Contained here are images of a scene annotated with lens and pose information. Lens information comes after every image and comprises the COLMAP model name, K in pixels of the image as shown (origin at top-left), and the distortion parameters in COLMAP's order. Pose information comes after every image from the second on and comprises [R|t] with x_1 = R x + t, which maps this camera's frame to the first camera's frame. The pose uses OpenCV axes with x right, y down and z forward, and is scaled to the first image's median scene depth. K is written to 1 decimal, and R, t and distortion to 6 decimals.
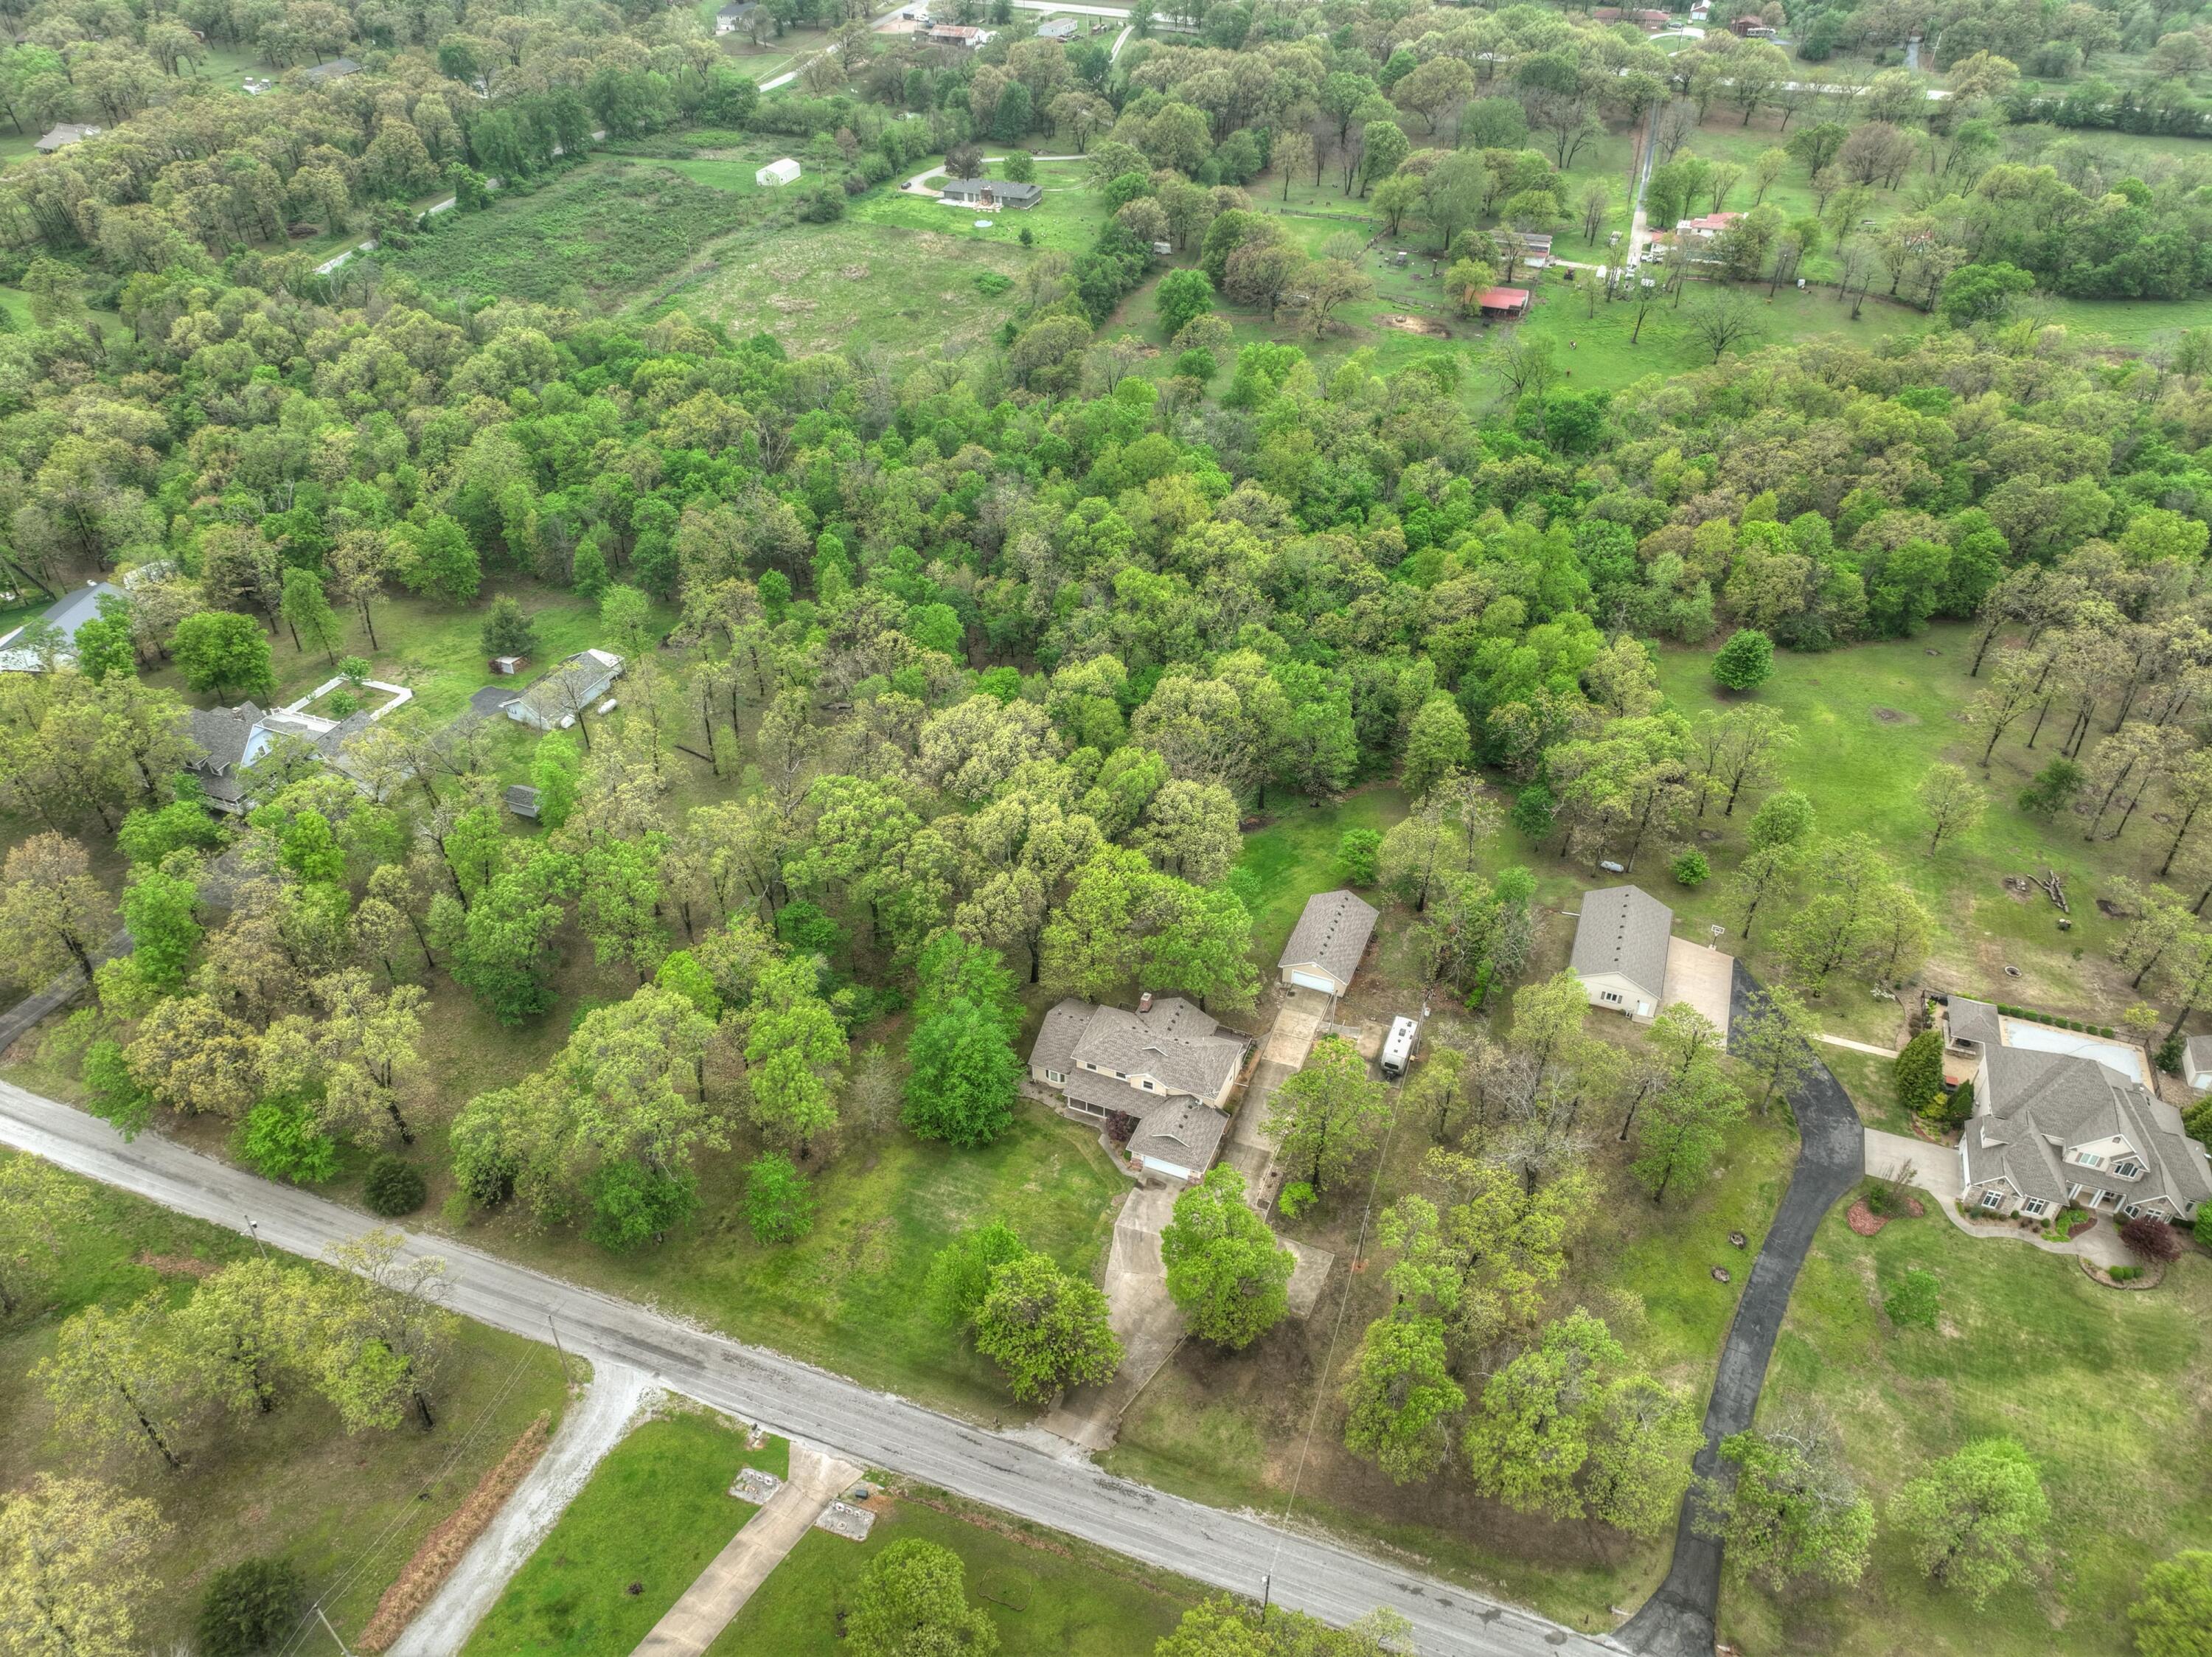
lens RADIAL K [[1560.3, 0, 1106.2], [0, 1560.3, 821.3], [0, 0, 1]] dist [-0.000800, 0.019937]
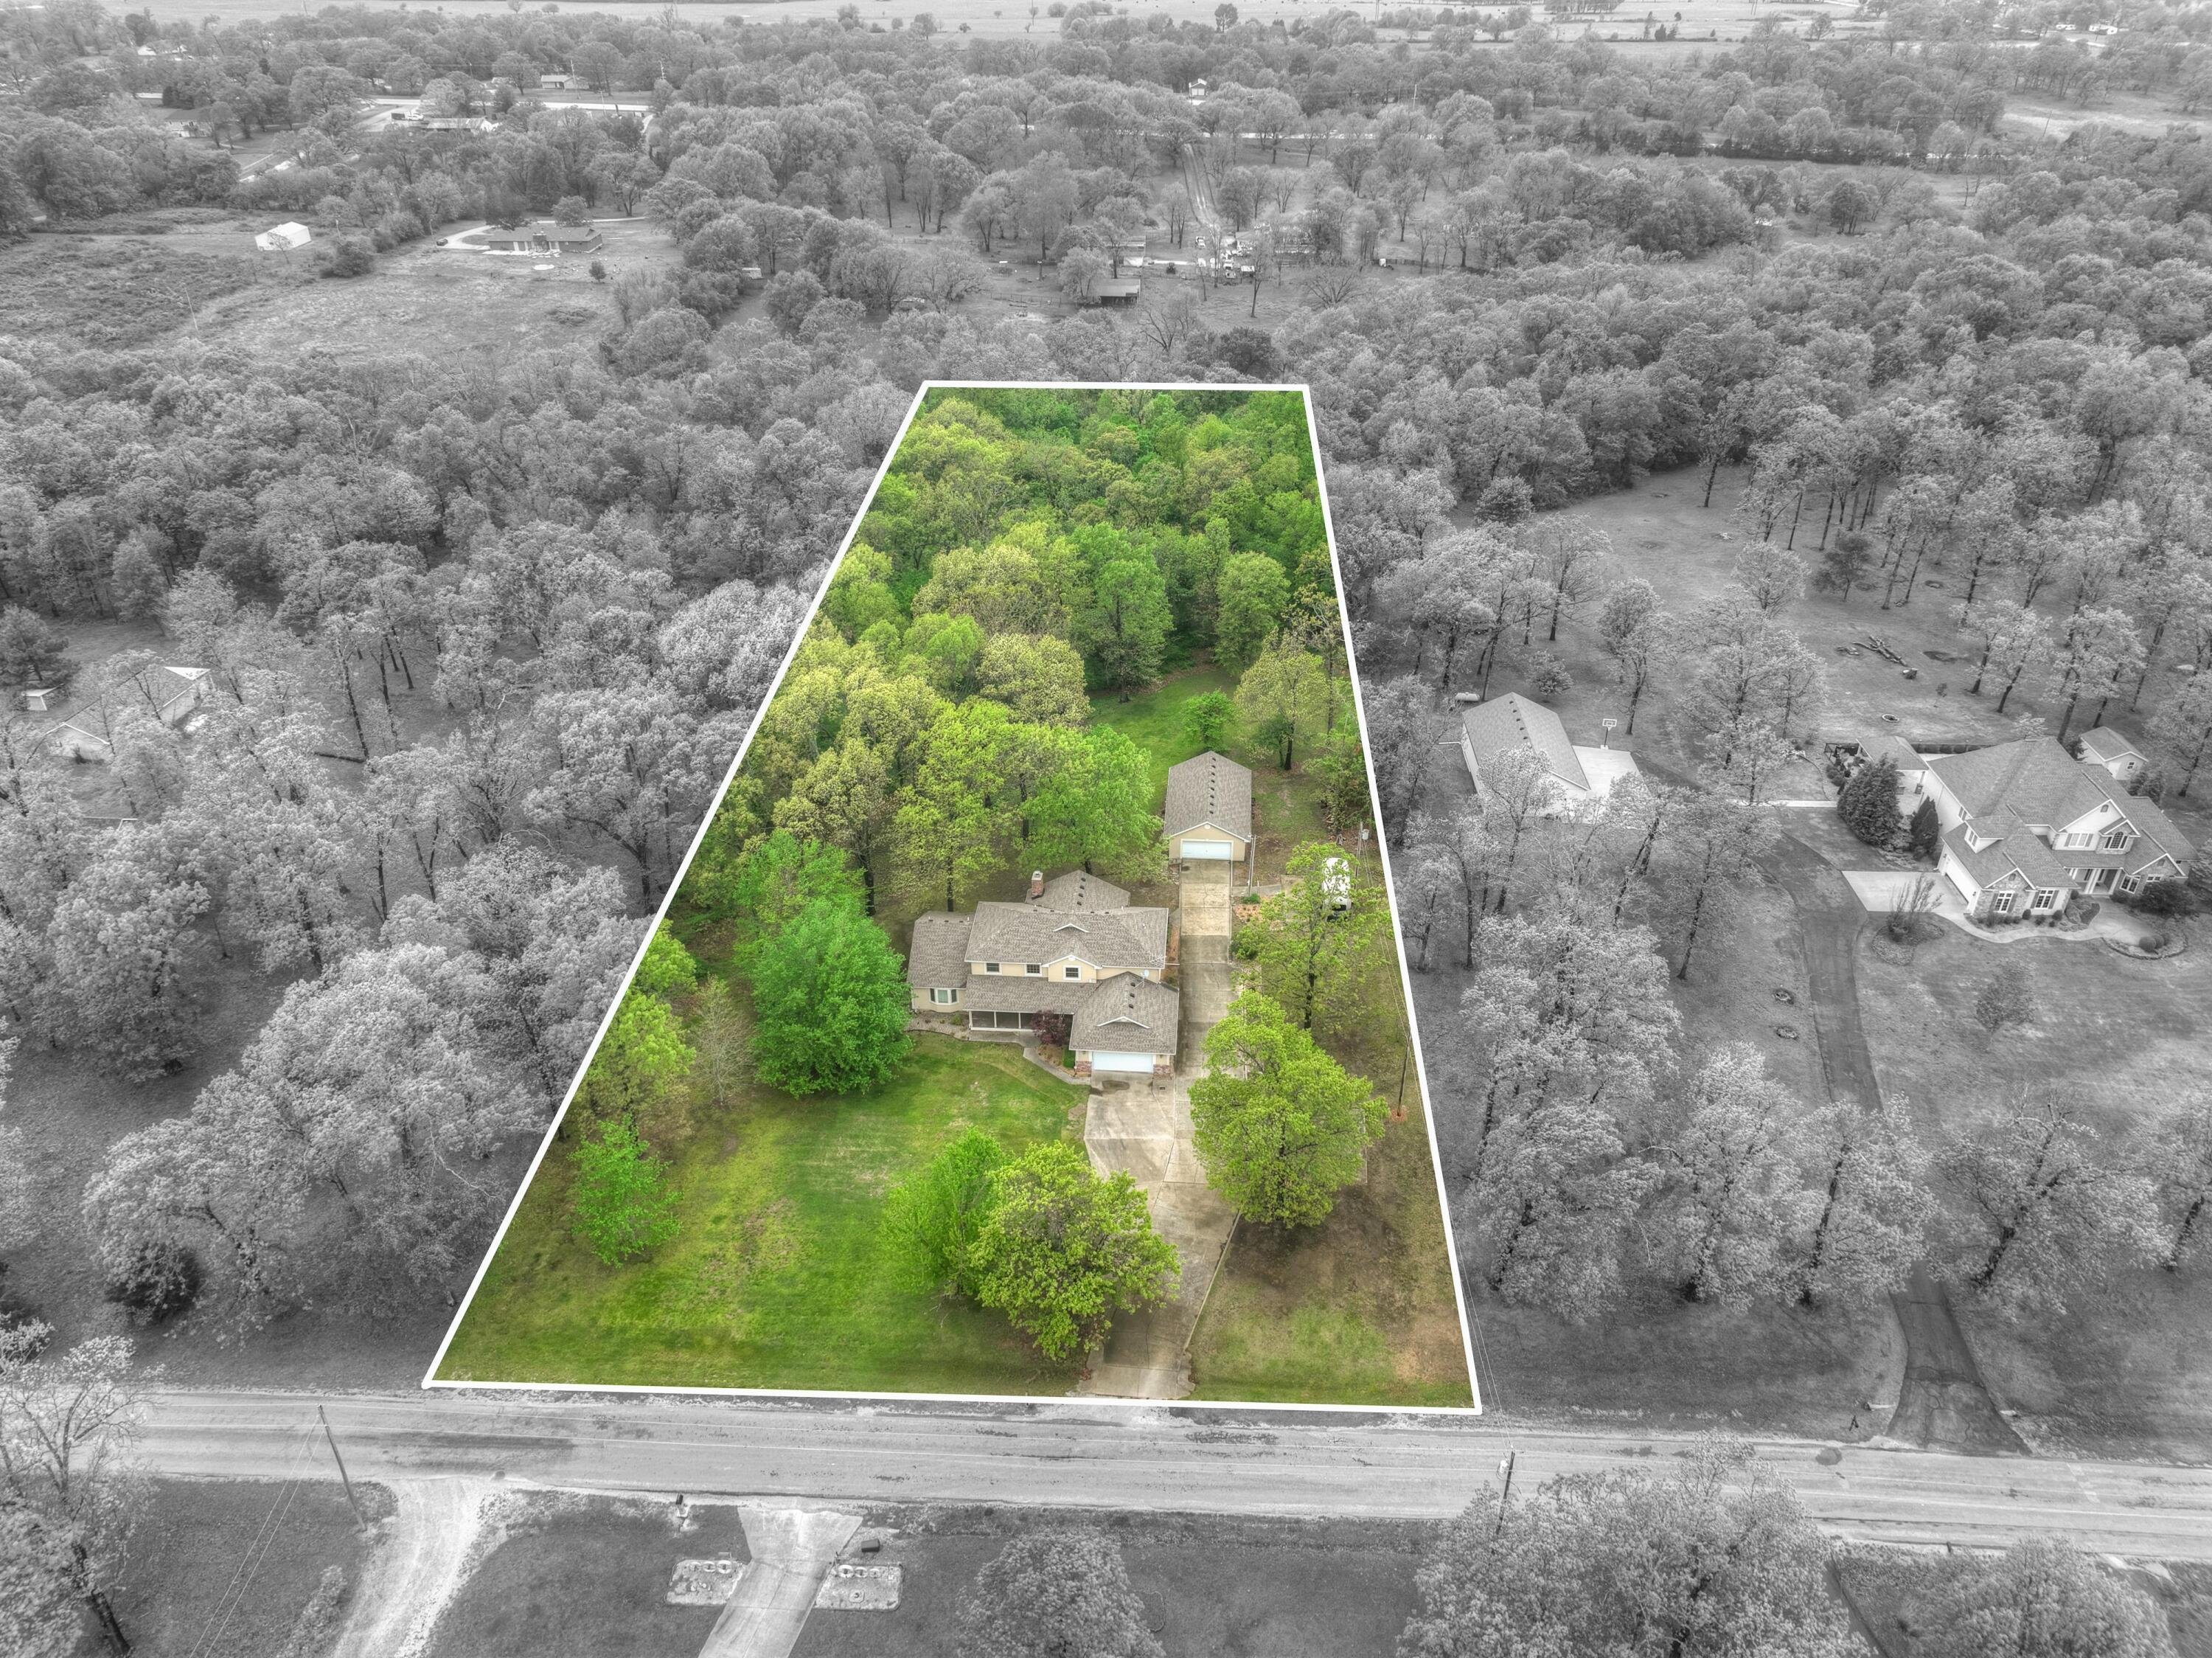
lens RADIAL K [[1560.4, 0, 1106.2], [0, 1560.4, 821.8], [0, 0, 1]] dist [-0.000800, 0.019937]
pose [[0.951125, -0.161120, 0.263442, -0.144747], [0.187477, 0.979166, -0.078010, 0.153446], [-0.245384, 0.123587, 0.961516, 0.226843]]
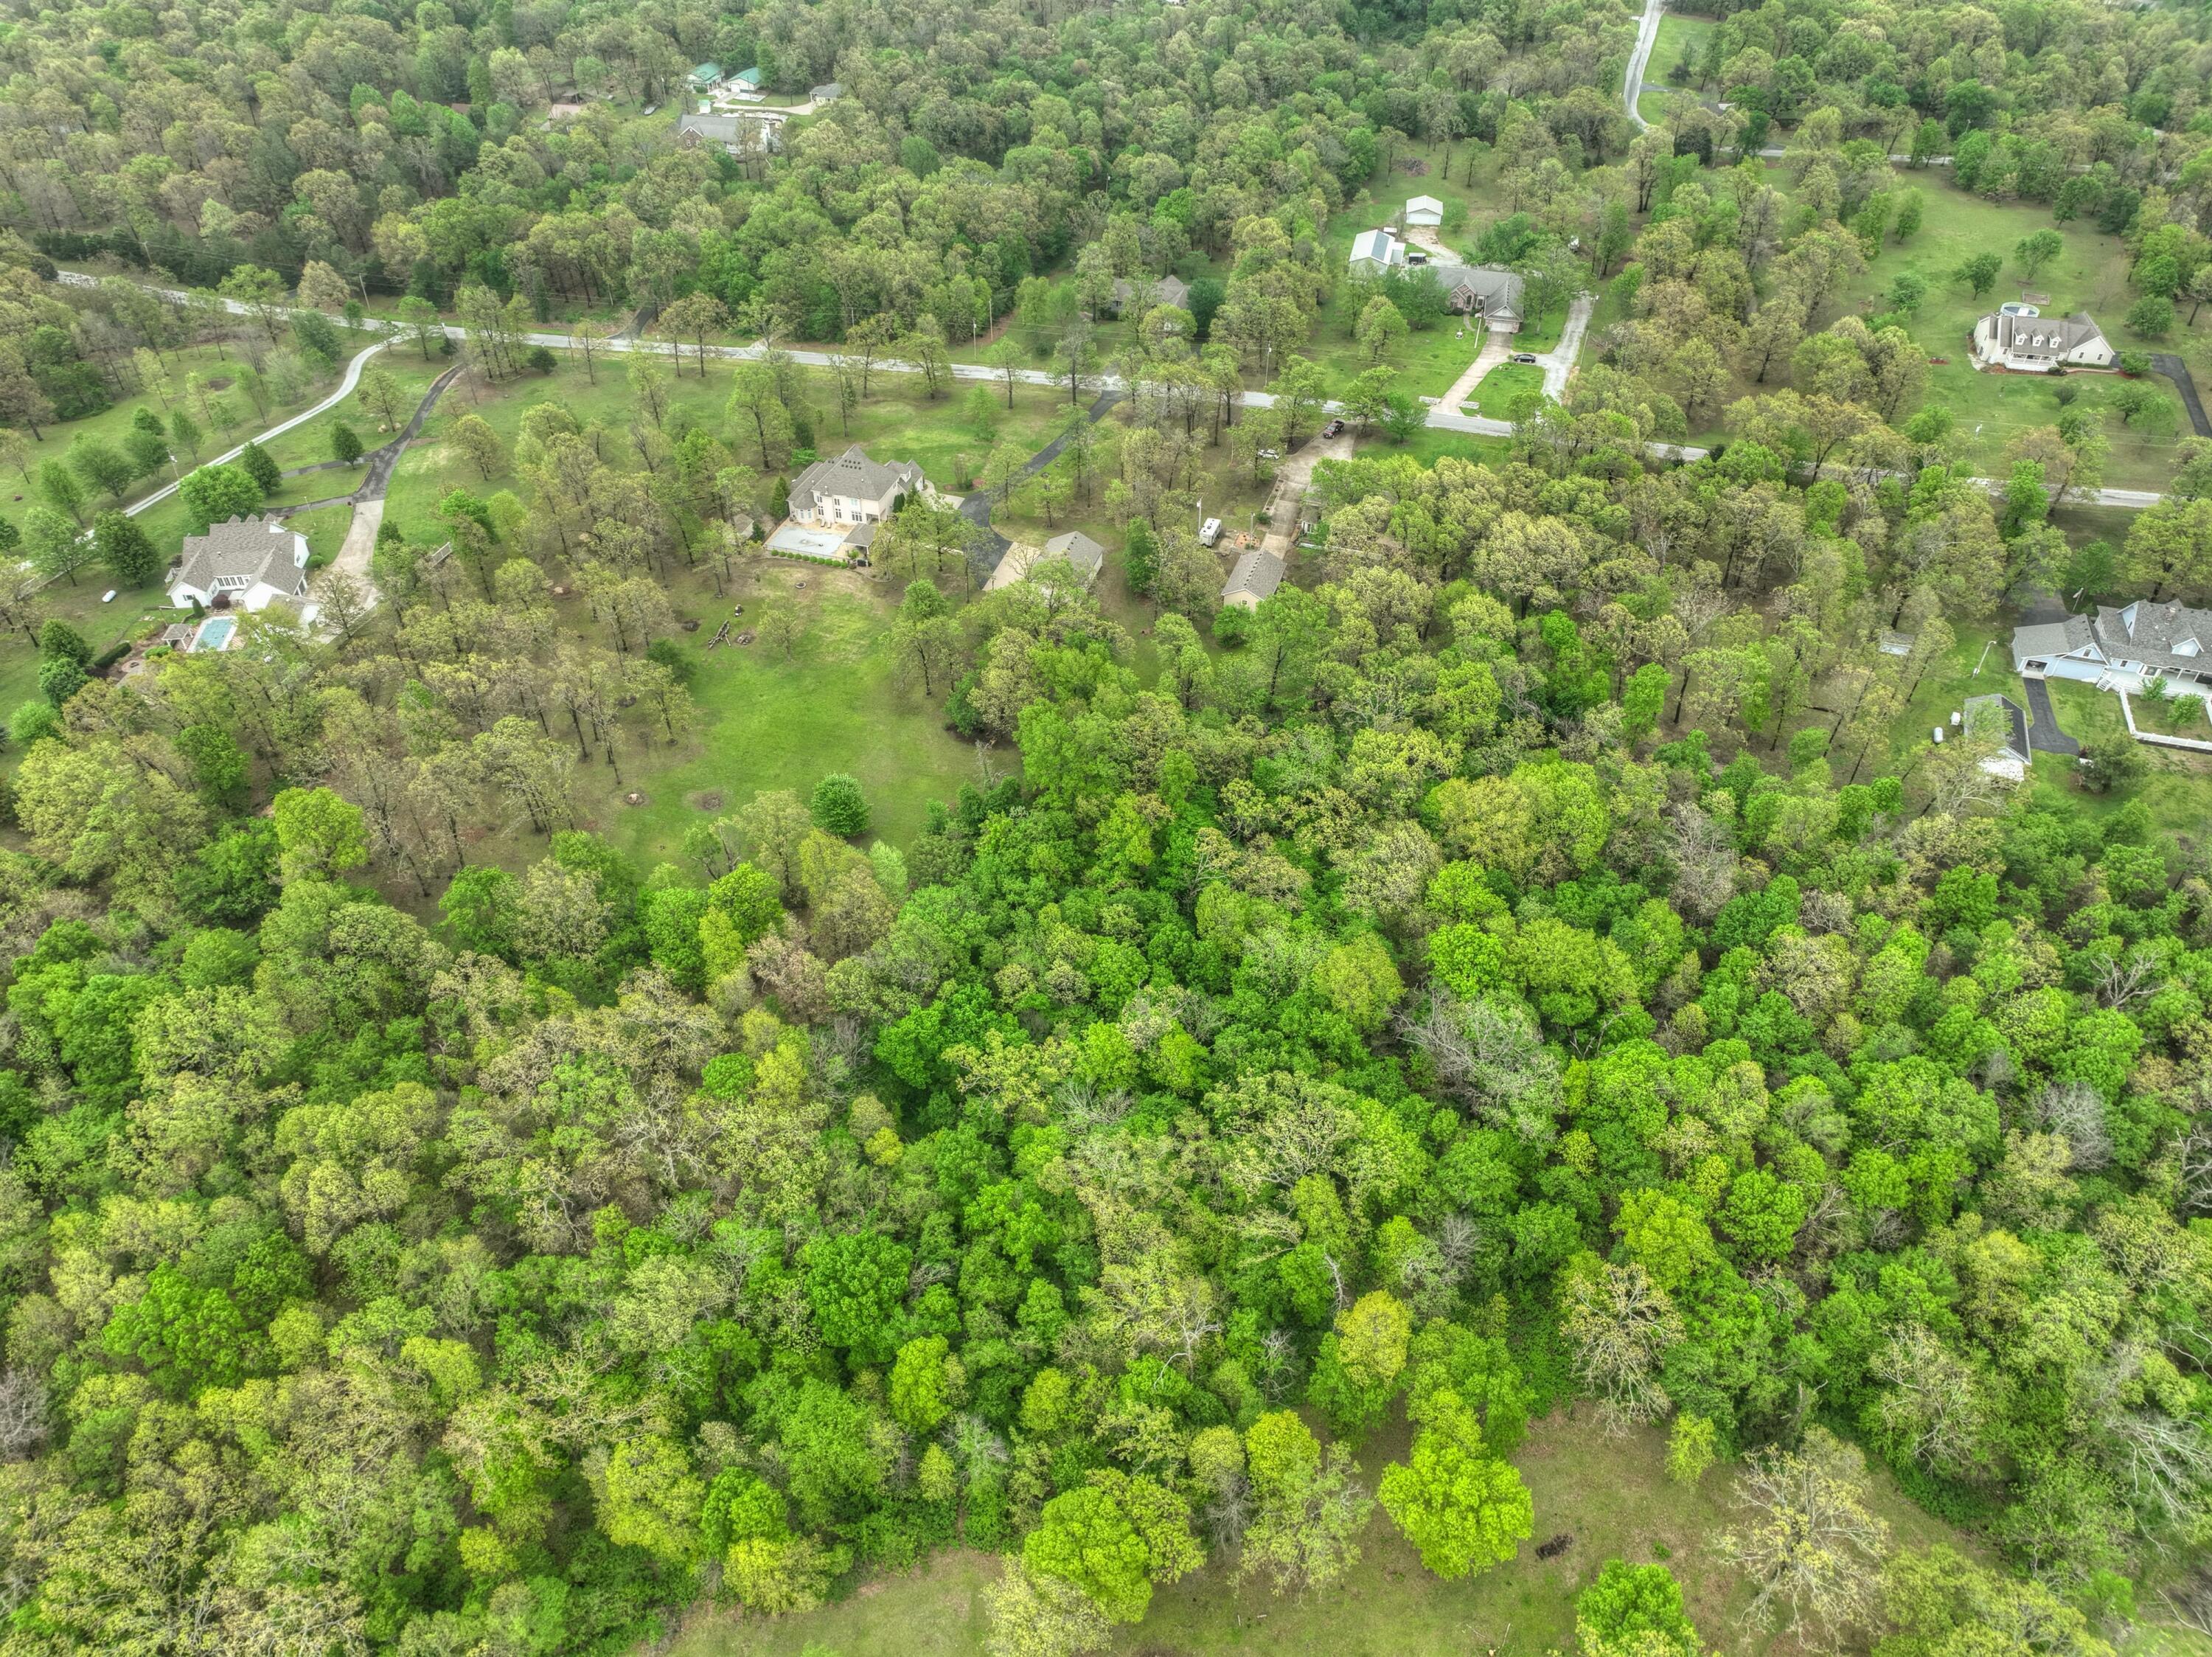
lens RADIAL K [[1560.3, 0, 1106.2], [0, 1560.3, 821.3], [0, 0, 1]] dist [-0.000800, 0.019937]
pose [[-0.997514, 0.037522, -0.059642, 0.415847], [-0.049852, 0.222380, 0.973685, -1.430306], [0.049798, 0.974238, -0.219956, 1.688609]]
